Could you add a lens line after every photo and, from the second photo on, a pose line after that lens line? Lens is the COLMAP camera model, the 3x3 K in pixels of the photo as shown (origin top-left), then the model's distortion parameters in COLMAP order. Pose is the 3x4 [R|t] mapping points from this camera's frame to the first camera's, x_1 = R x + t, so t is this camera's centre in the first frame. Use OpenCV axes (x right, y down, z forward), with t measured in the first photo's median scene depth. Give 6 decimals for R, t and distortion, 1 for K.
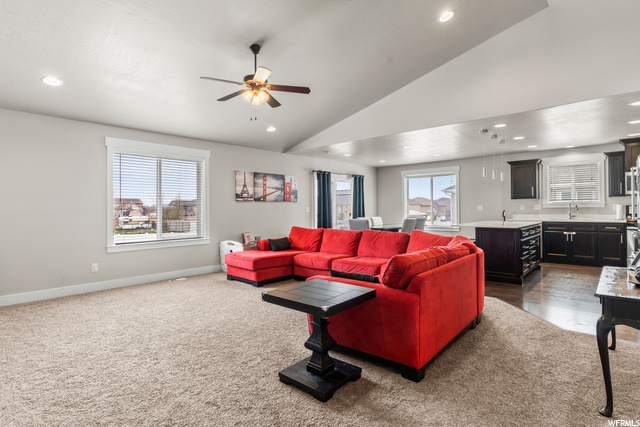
lens RADIAL K [[329.0, 0, 313.1], [0, 329.0, 204.5], [0, 0, 1]] dist [0.003768, 0.000274]
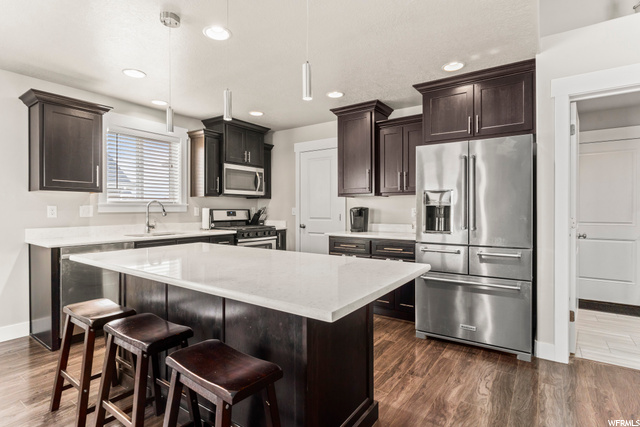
lens RADIAL K [[329.0, 0, 321.2], [0, 329.0, 211.9], [0, 0, 1]] dist [0.003768, 0.000274]
pose [[-0.145658, 0.001629, 0.989334, 0.190179], [-0.008454, 0.999960, -0.002891, 0.008743], [-0.989299, -0.008785, -0.145639, 0.805519]]
